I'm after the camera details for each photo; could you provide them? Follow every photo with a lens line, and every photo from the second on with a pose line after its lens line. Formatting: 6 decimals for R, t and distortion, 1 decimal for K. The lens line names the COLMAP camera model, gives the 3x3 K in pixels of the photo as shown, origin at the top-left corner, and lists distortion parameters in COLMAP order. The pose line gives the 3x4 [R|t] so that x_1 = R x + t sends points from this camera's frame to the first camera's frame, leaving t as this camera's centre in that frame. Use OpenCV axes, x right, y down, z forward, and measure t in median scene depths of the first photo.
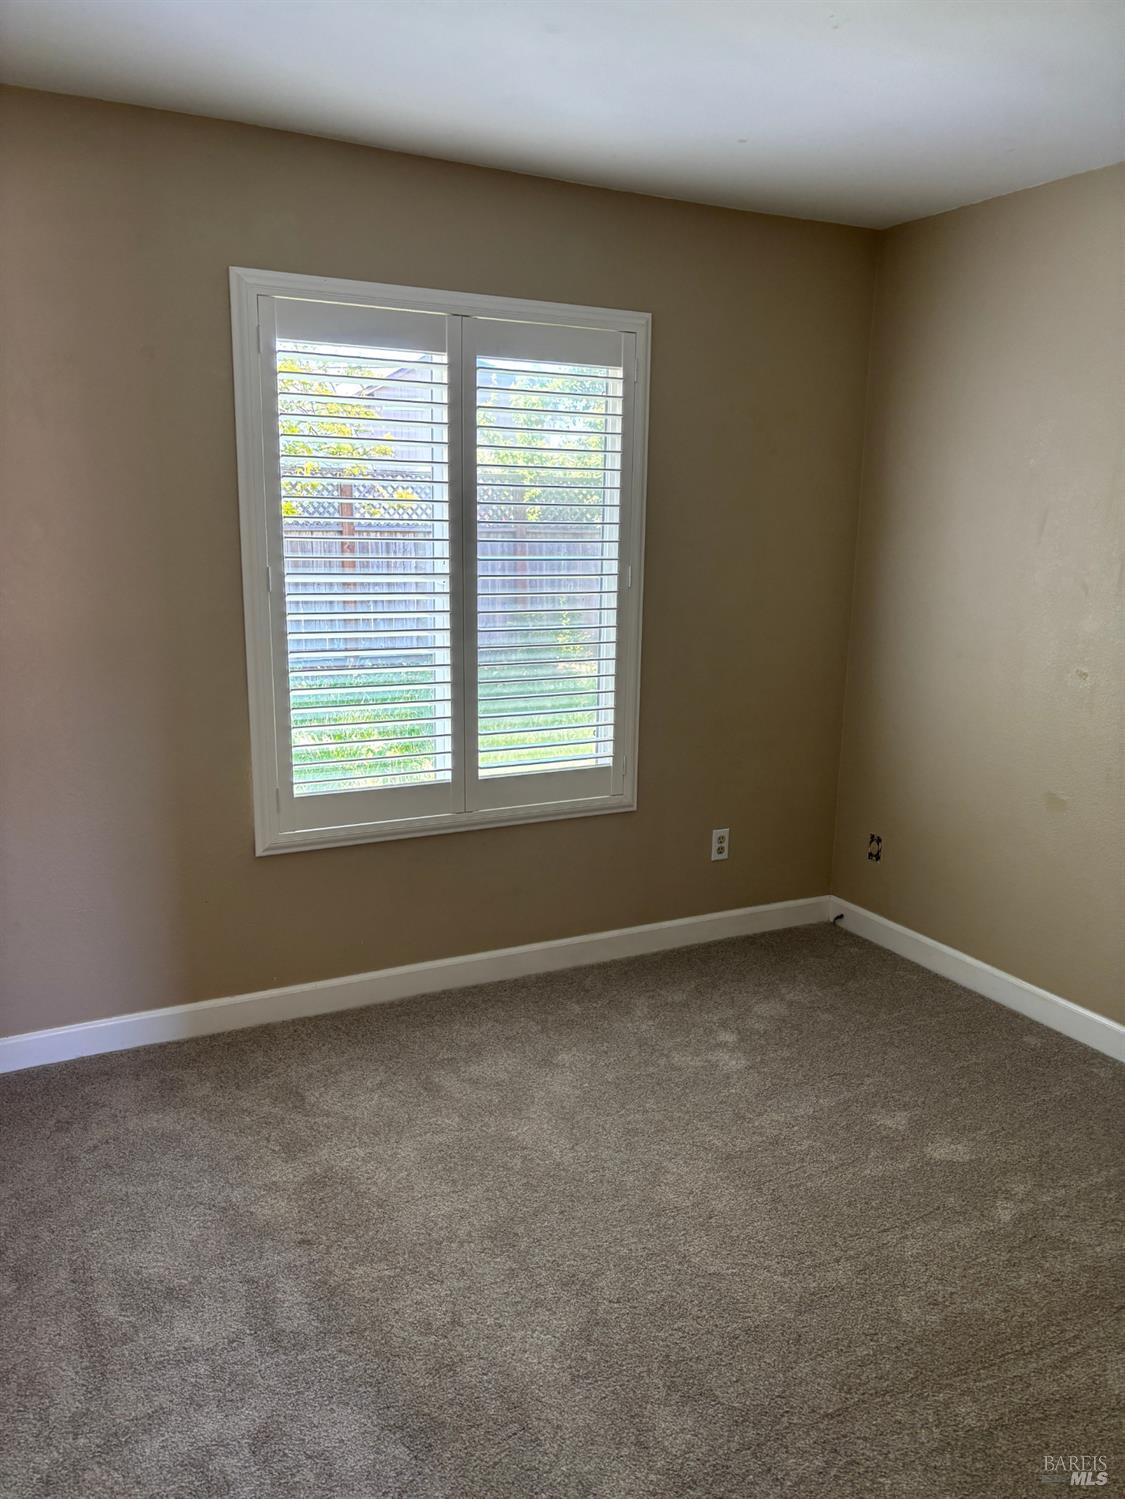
lens RADIAL K [[1155.0, 0, 562.5], [0, 1155.0, 749.5], [0, 0, 1]] dist [0.054107, 0.000655]
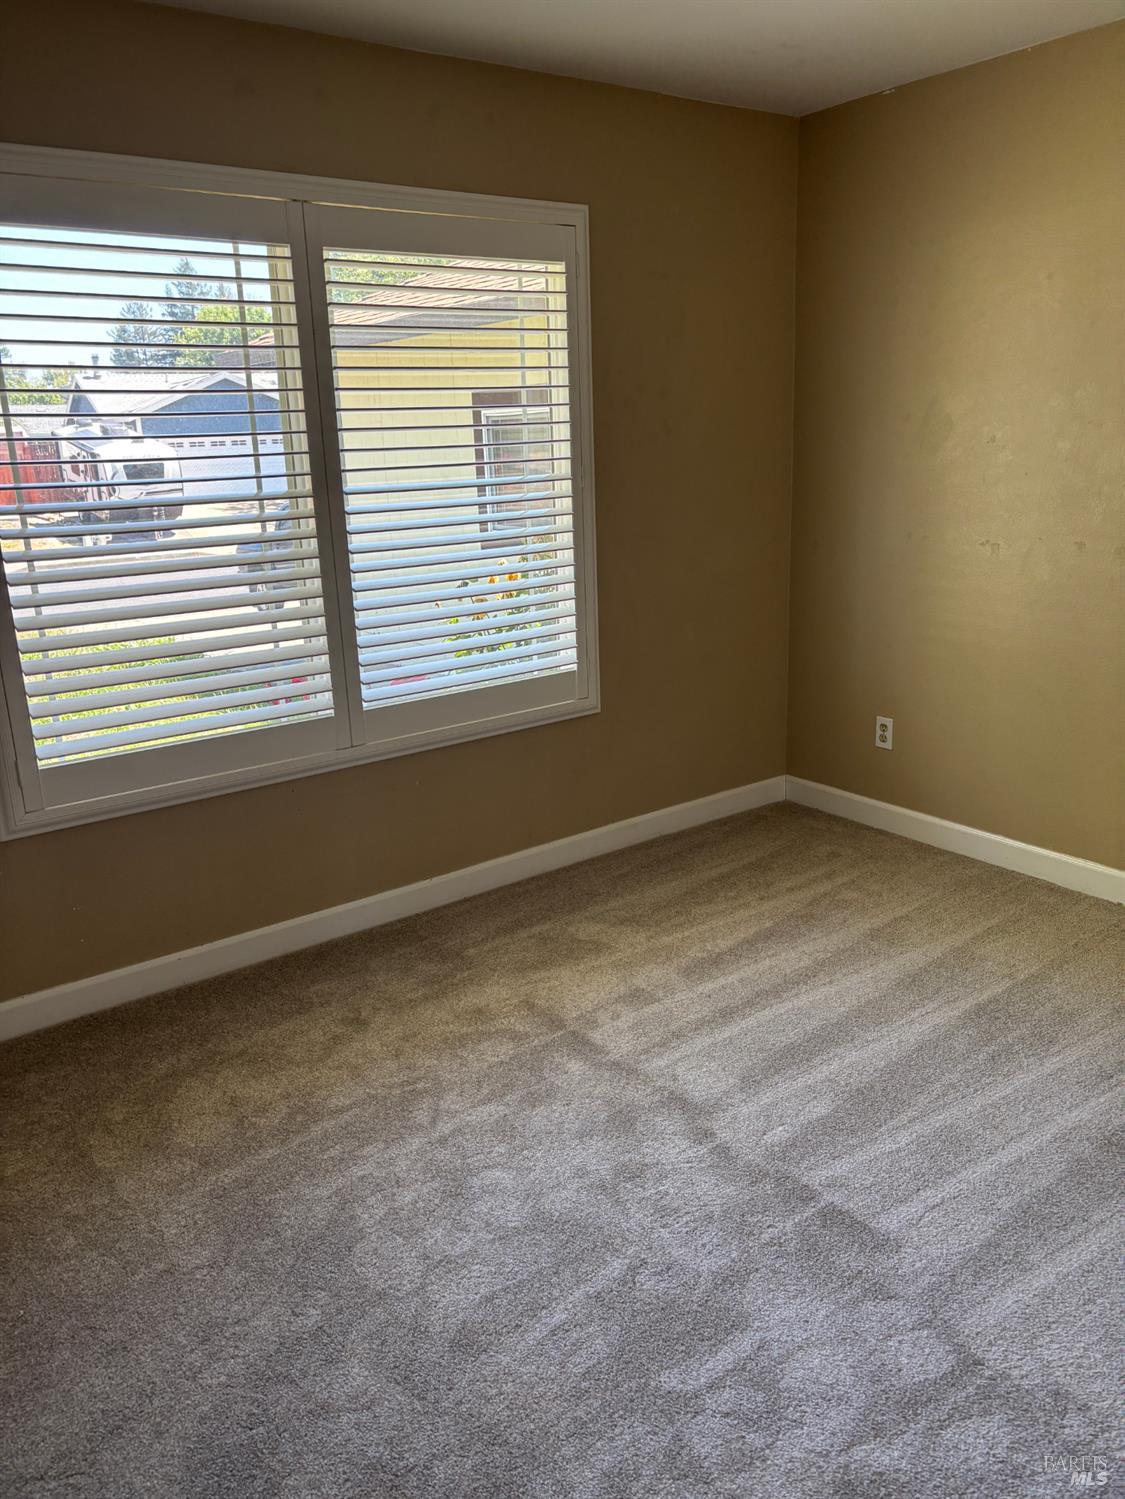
lens RADIAL K [[1255.3, 0, 591.9], [0, 1255.3, 749.4], [0, 0, 1]] dist [0.044578, -0.003090]
pose [[0.981986, -0.089604, 0.166359, -0.137265], [0.079805, 0.994709, 0.064698, 0.012721], [-0.171276, -0.050256, 0.983940, -0.071928]]
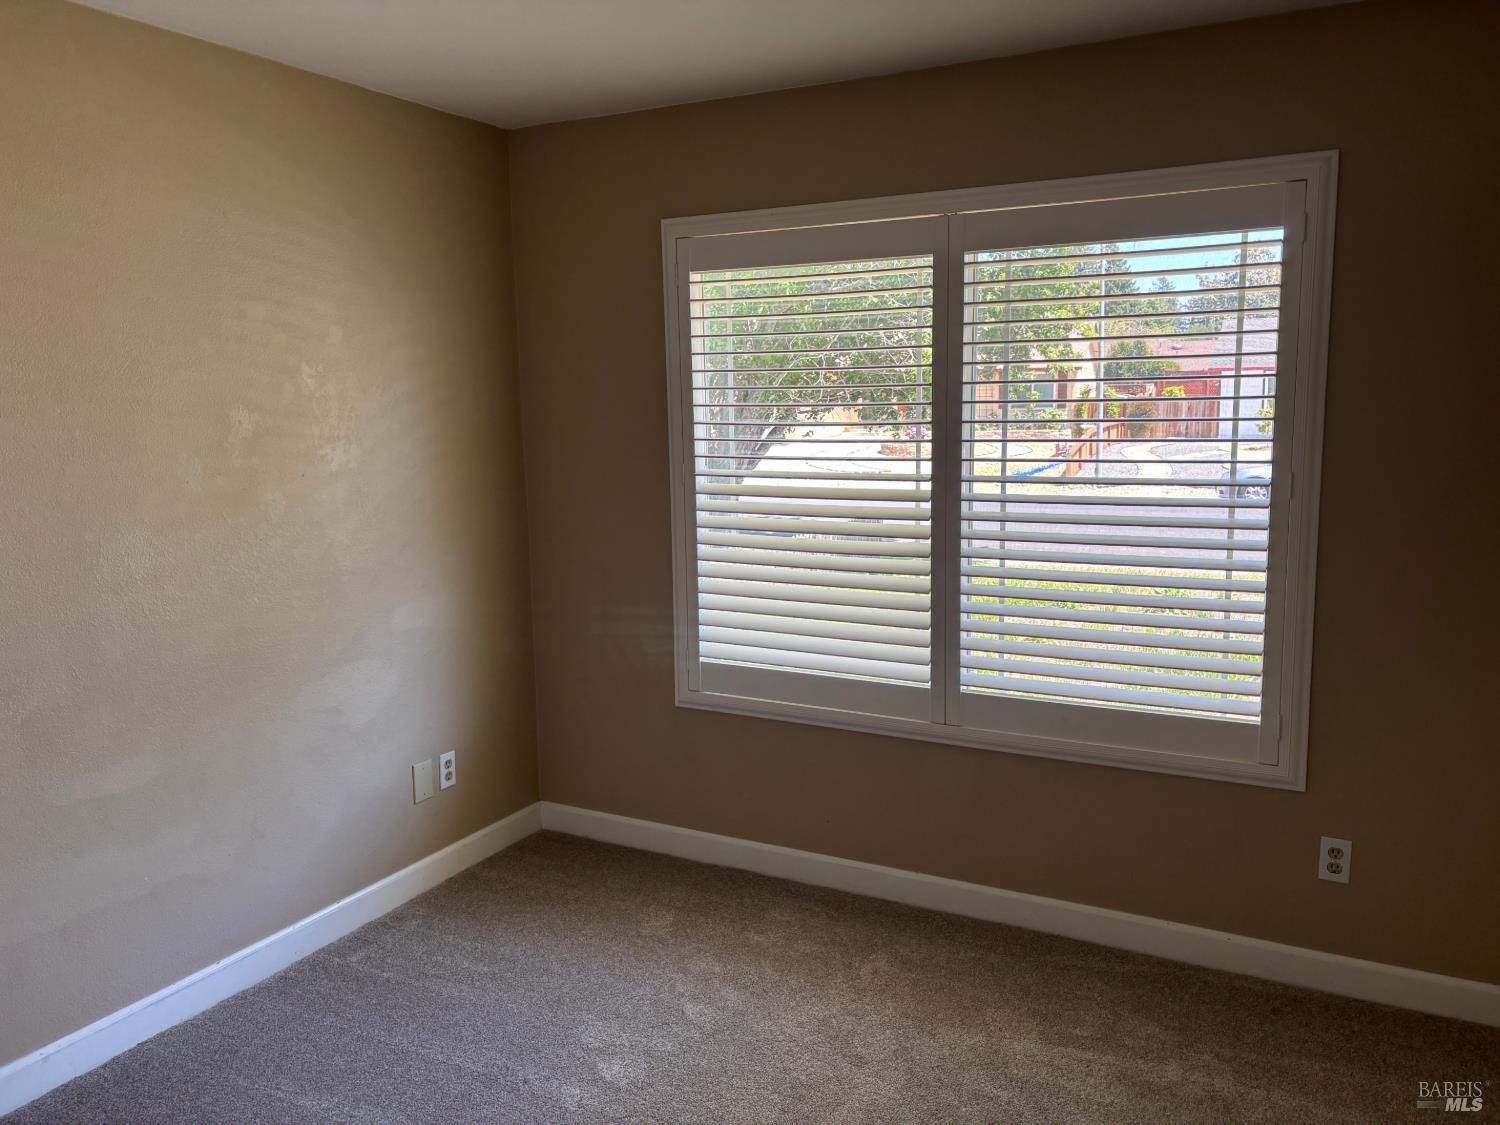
lens RADIAL K [[1155.8, 0, 750.0], [0, 1155.8, 562.5], [0, 0, 1]] dist [0.054107, 0.000655]
pose [[0.563860, 0.087357, -0.821237, 0.515109], [-0.150989, 0.988534, 0.001484, -0.046599], [0.811951, 0.123161, 0.570585, 0.268351]]
